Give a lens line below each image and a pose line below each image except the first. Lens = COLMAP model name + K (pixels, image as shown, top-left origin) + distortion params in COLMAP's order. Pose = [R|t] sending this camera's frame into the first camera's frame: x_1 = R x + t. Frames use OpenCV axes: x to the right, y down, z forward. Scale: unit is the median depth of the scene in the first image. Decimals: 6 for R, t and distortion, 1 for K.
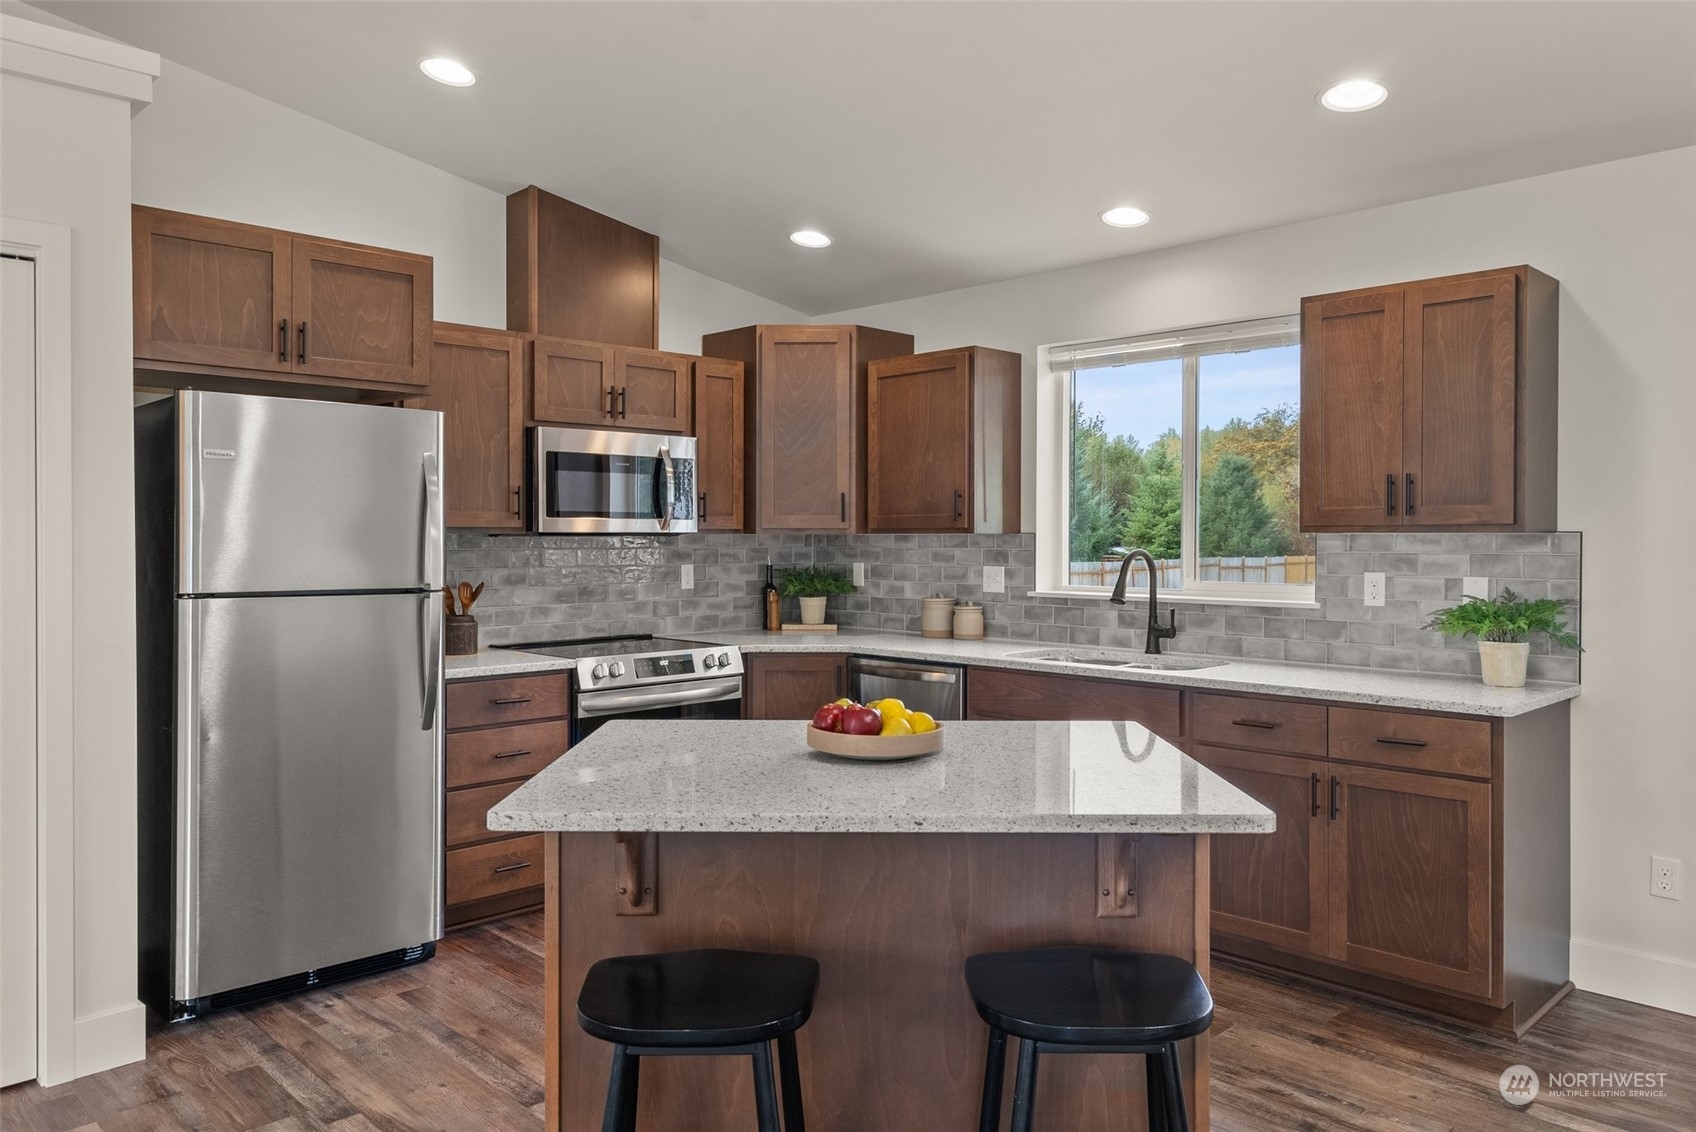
lens RADIAL K [[1188.4, 0, 857.1], [0, 1188.4, 551.8], [0, 0, 1]] dist [0.025700, -0.003540]
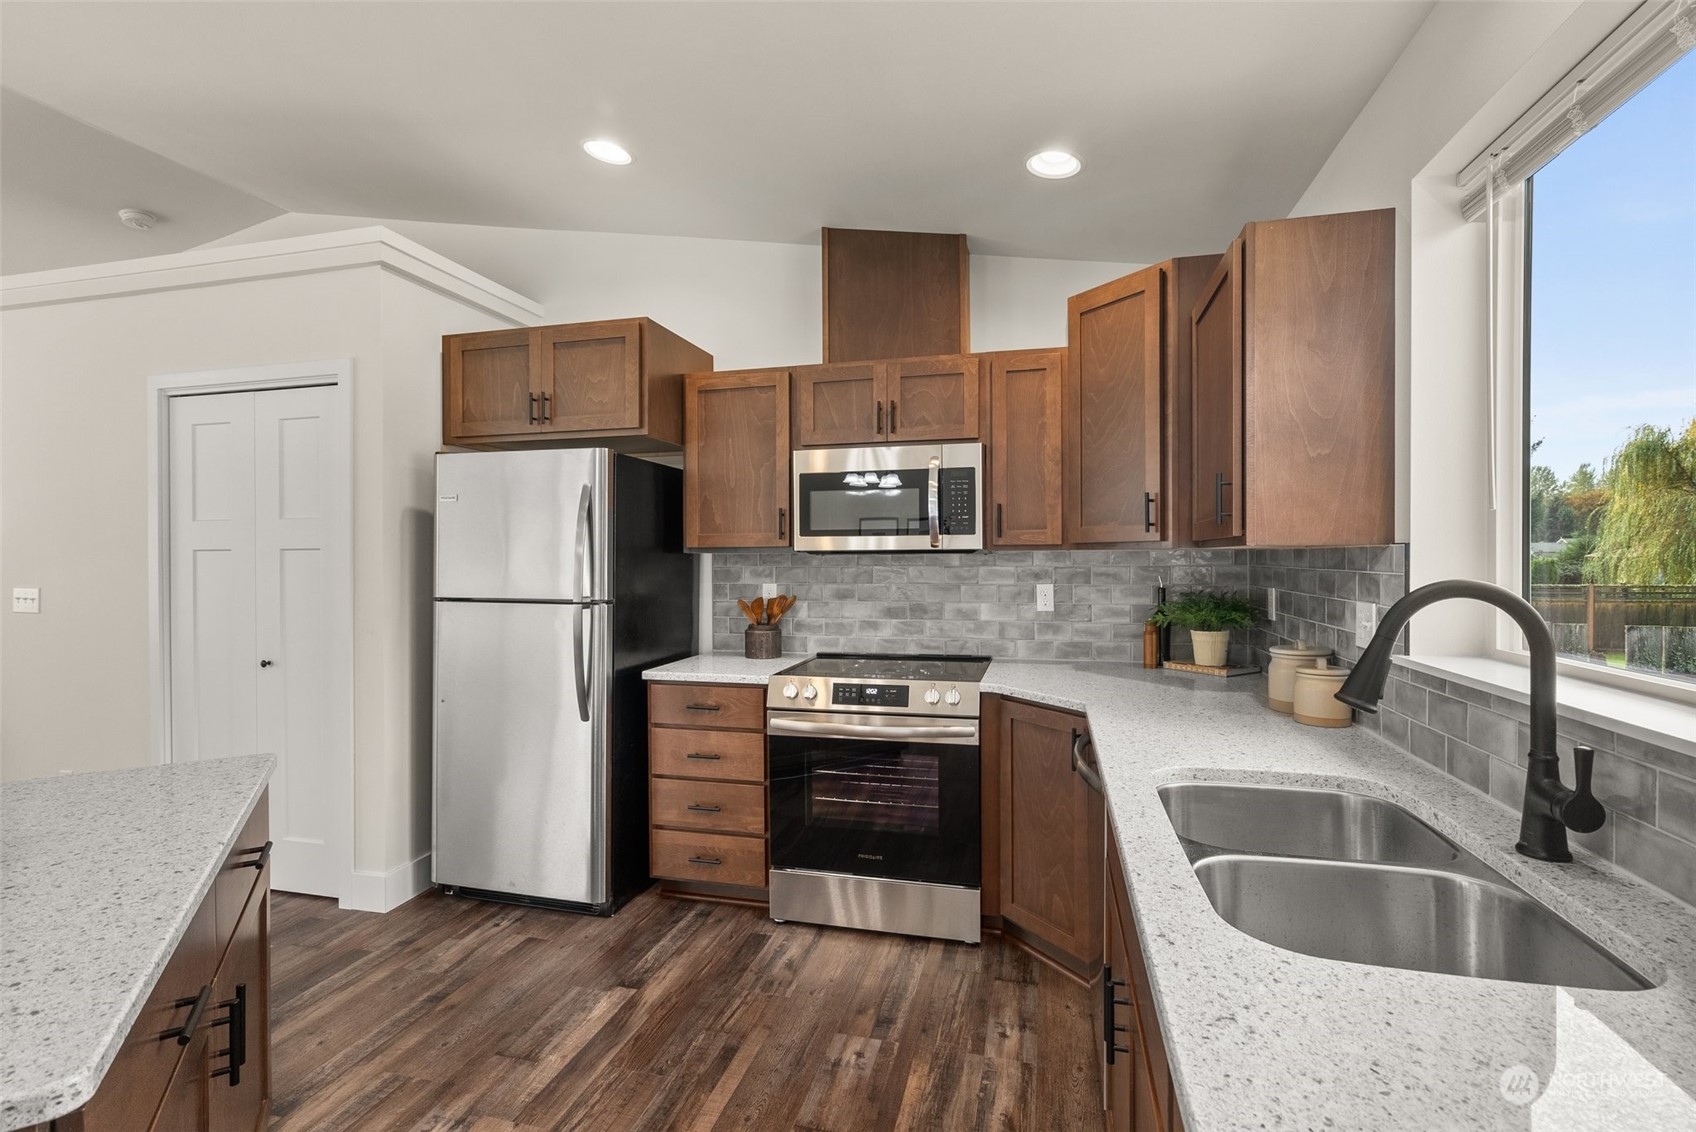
lens RADIAL K [[775.1, 0, 850.3], [0, 775.1, 561.6], [0, 0, 1]] dist [-0.001627, 0.000674]
pose [[0.511738, 0.002838, -0.859137, 0.329046], [-0.004431, 0.999990, 0.000664, -0.007269], [0.859130, 0.003467, 0.511745, 0.645631]]
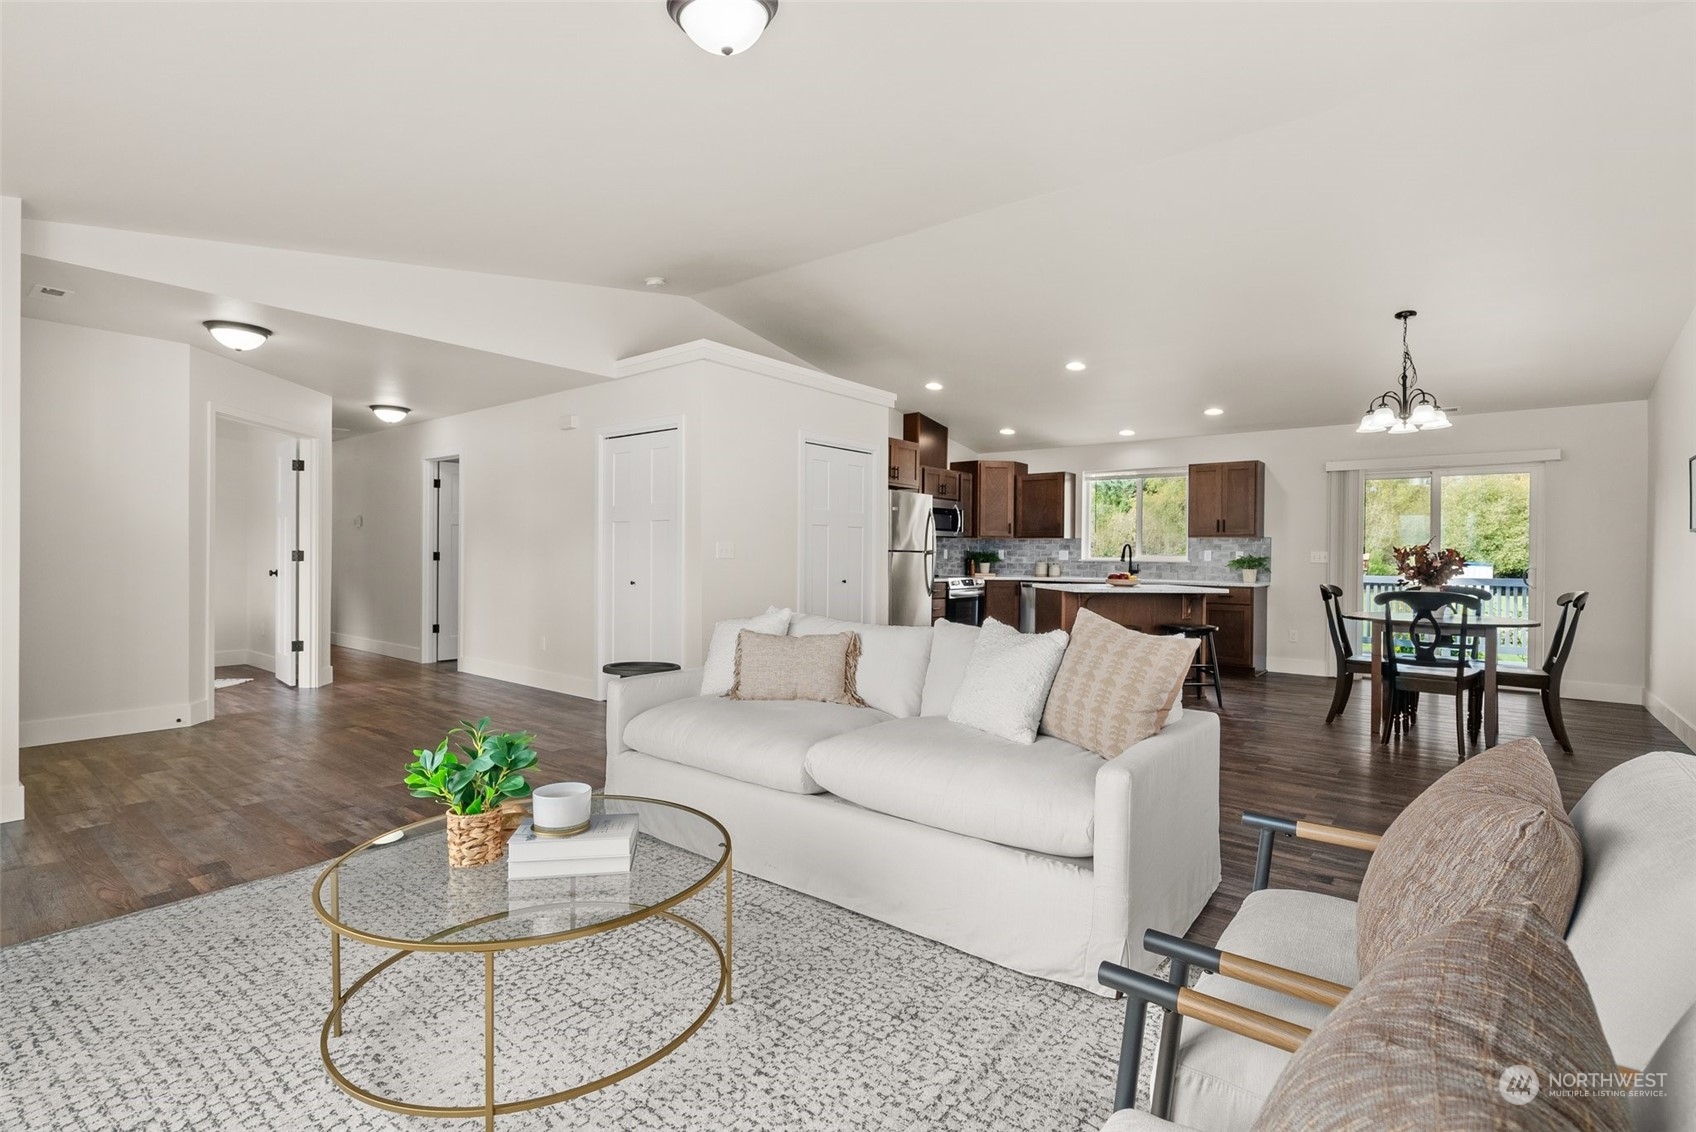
lens RADIAL K [[775.1, 0, 862.9], [0, 775.1, 559.9], [0, 0, 1]] dist [-0.001627, 0.000674]
pose [[0.992838, 0.009857, 0.119065, -0.601470], [-0.009155, 0.999937, -0.006440, 0.053280], [-0.119121, 0.005304, 0.992866, -0.781109]]
